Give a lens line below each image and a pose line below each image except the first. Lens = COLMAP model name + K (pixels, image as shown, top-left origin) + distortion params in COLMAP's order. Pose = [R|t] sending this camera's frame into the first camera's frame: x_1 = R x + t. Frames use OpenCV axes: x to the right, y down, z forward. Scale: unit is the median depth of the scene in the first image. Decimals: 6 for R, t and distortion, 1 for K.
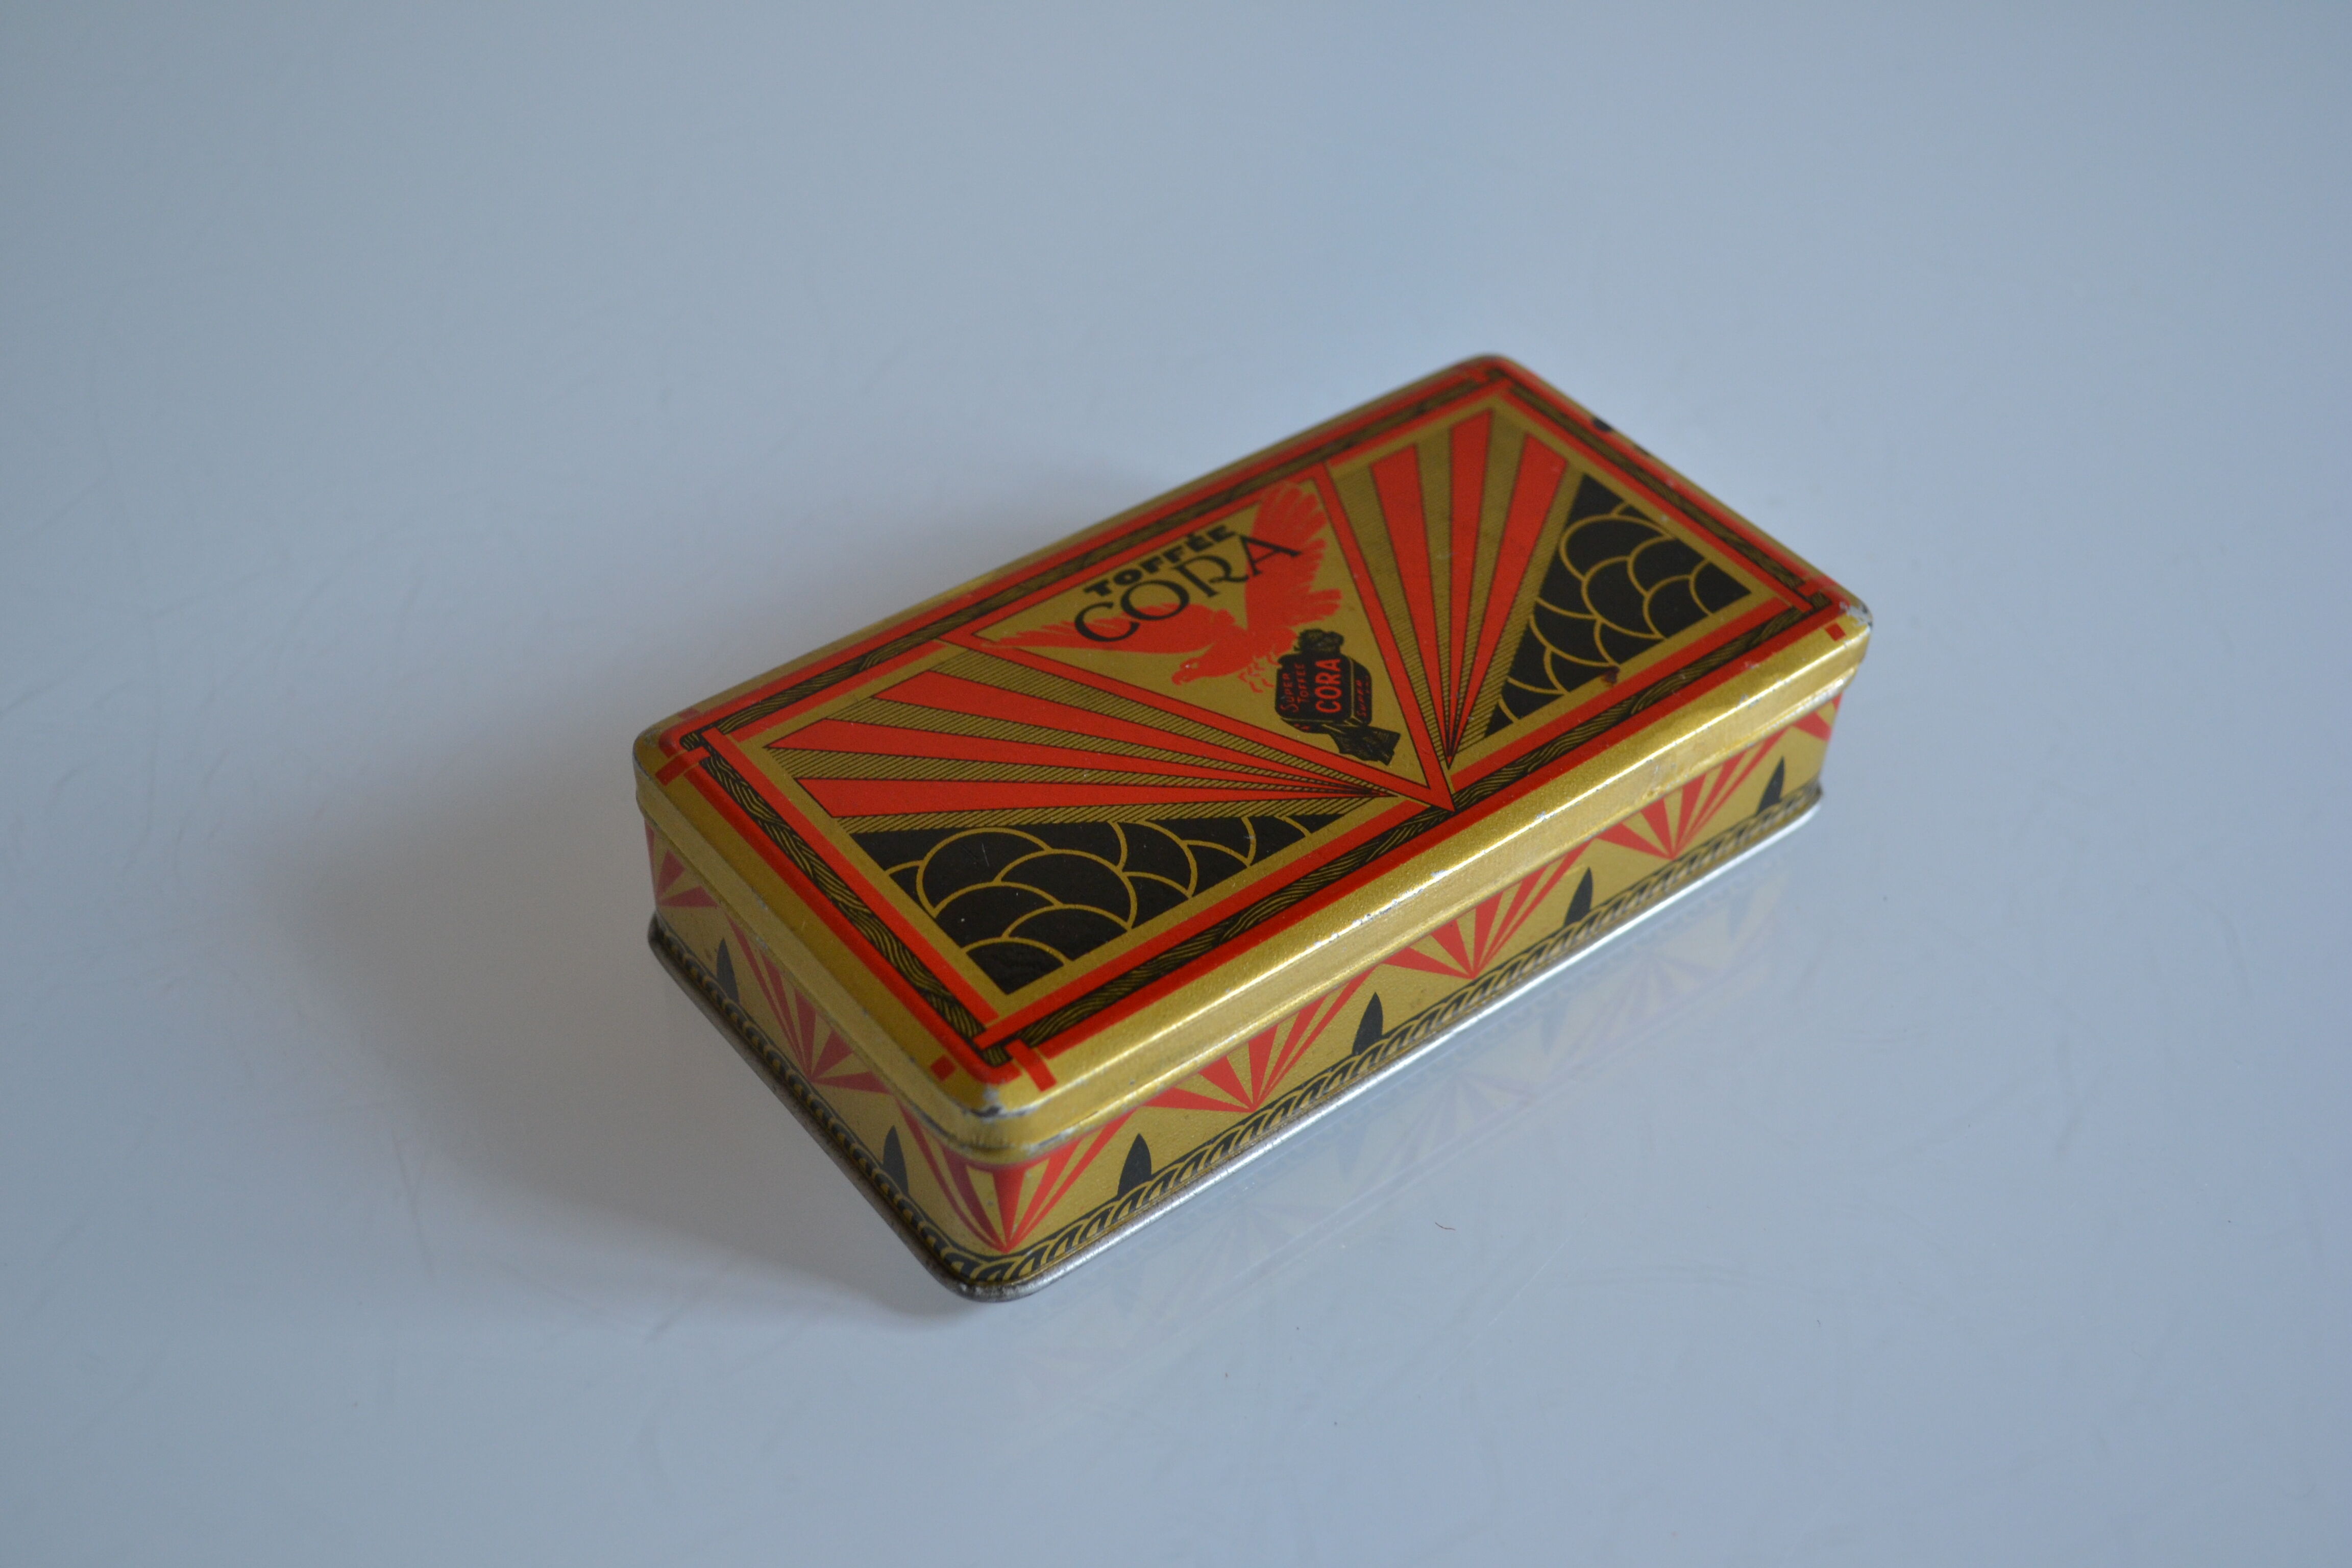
lens RADIAL K [[2779.8, 0, 1176.0], [0, 2779.8, 784.0], [0, 0, 1]] dist [-0.048858, 0.007450]
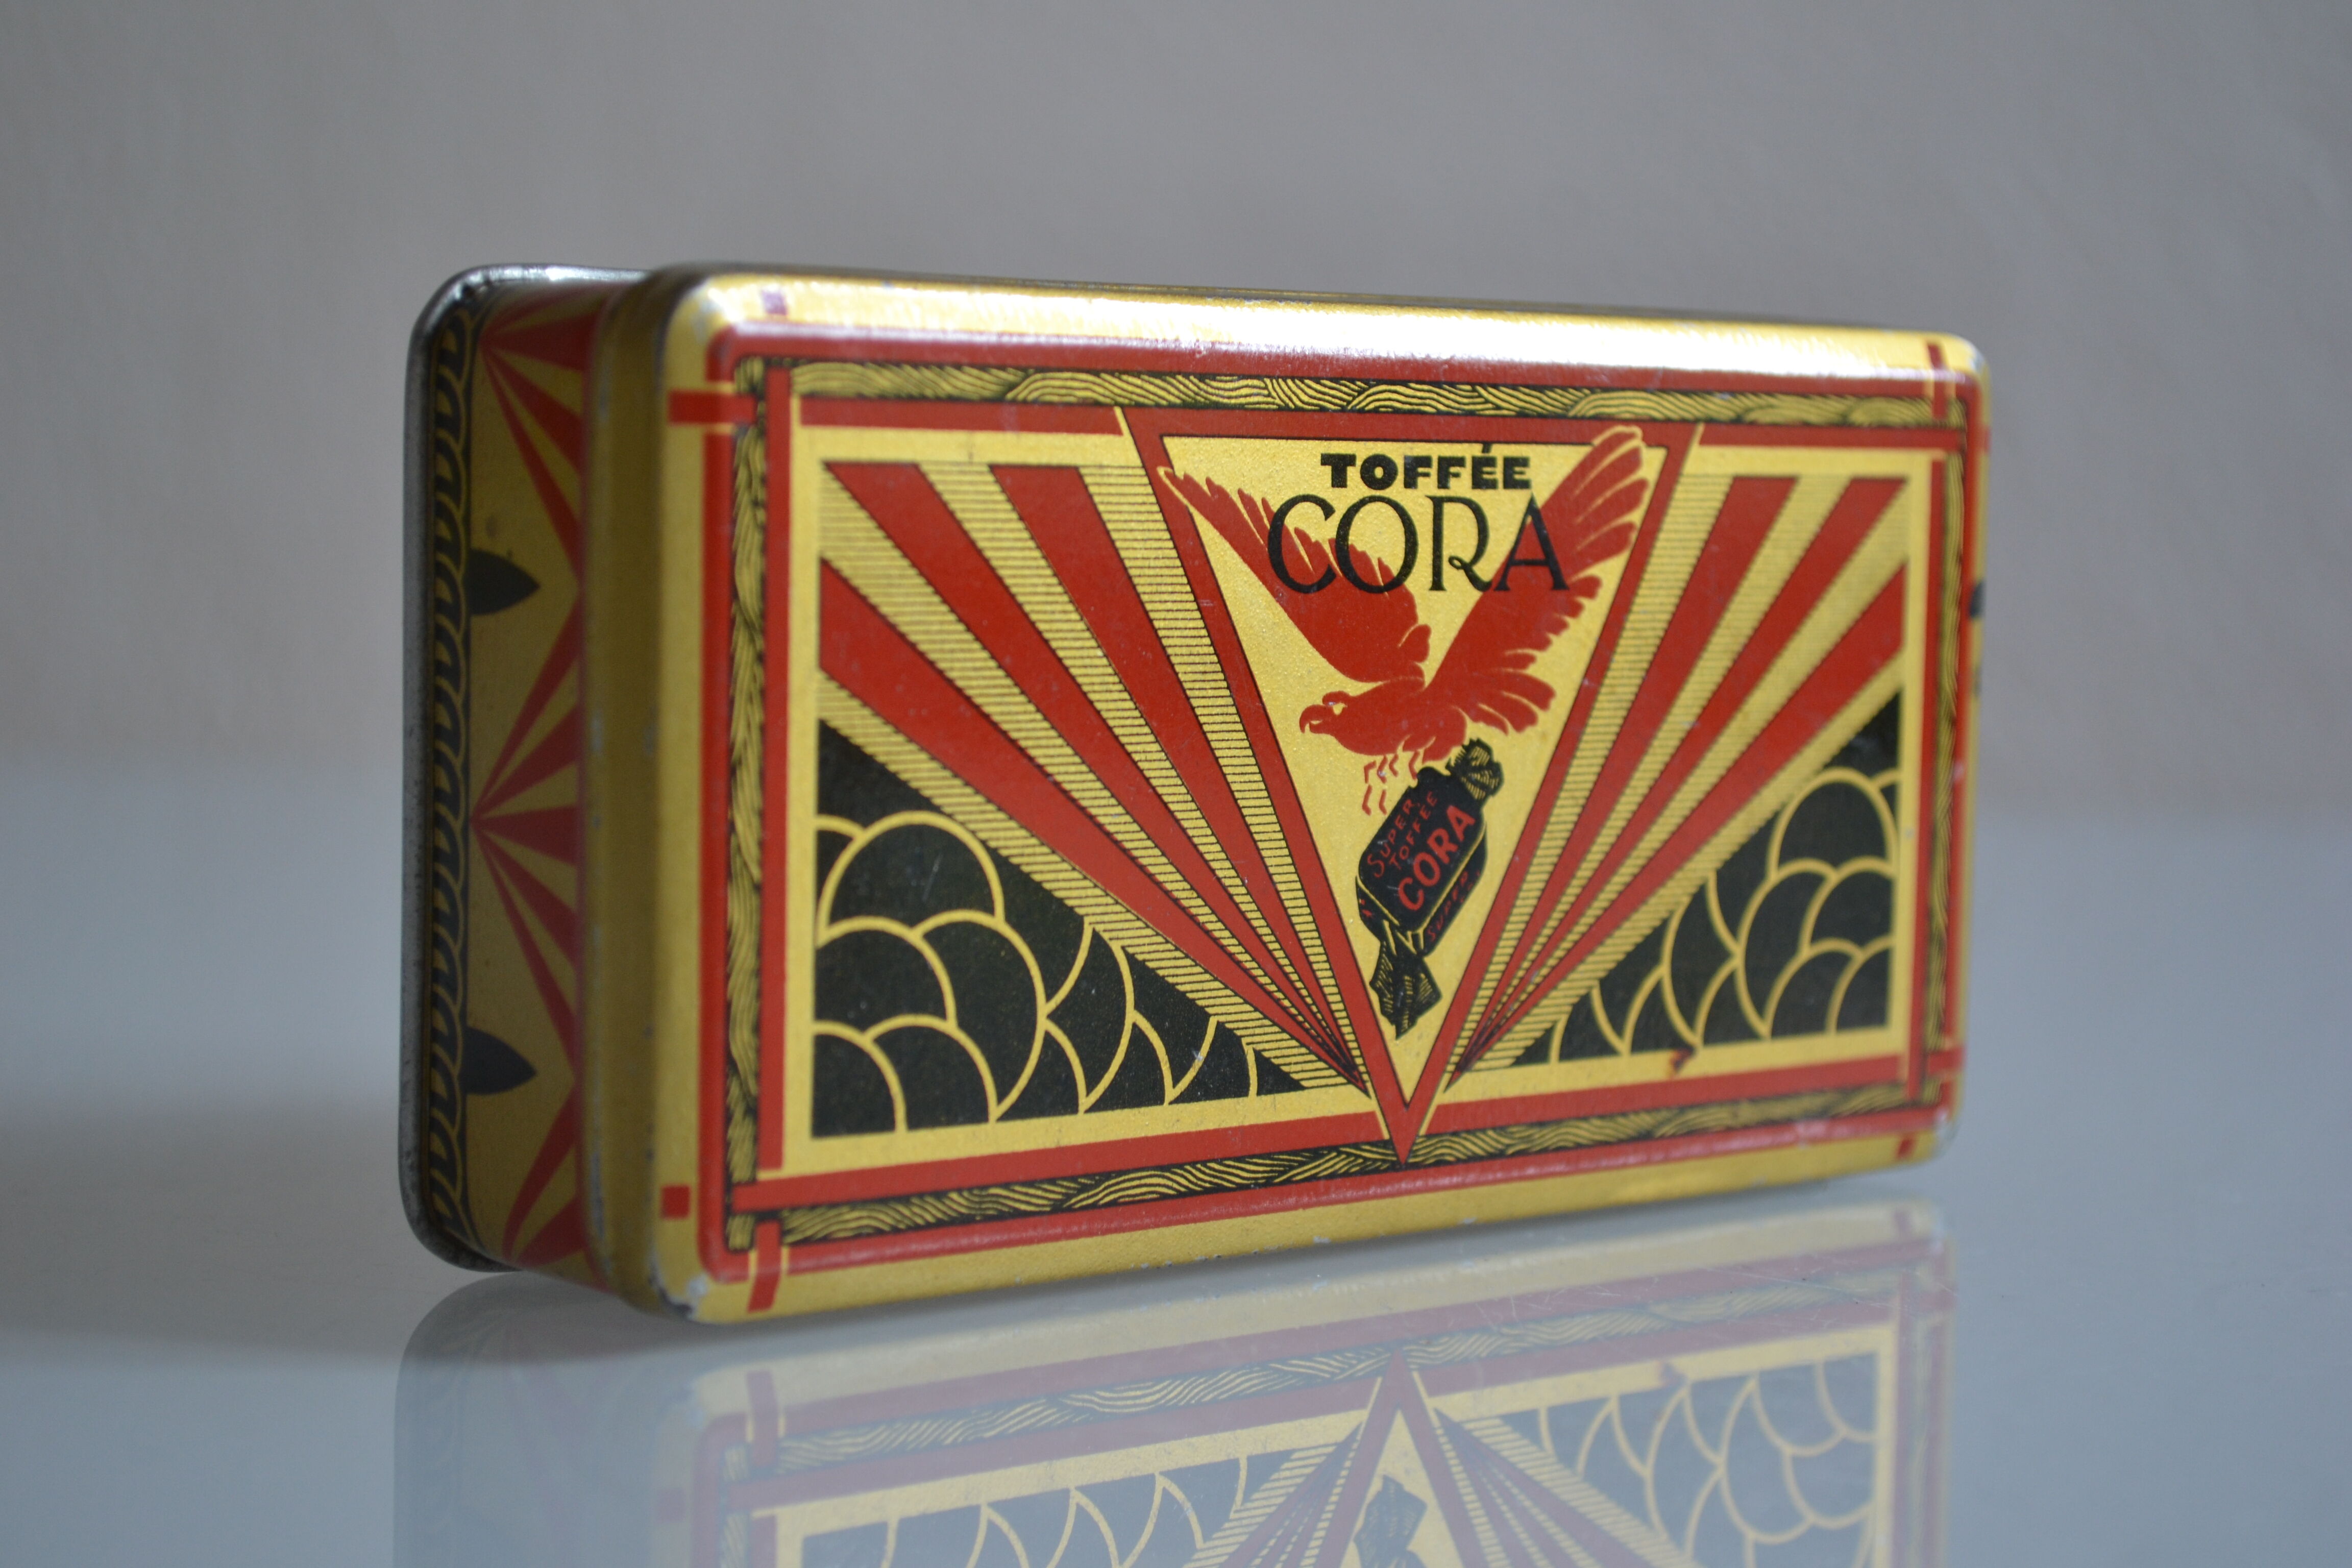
lens RADIAL K [[4551.0, 0, 1176.0], [0, 4551.0, 784.0], [0, 0, 1]] dist [0.005718, 0.006210]
pose [[0.609511, 0.601327, 0.516627, -0.558780], [-0.789533, 0.519324, 0.327016, -0.354171], [-0.071653, -0.607214, 0.791301, 0.163316]]
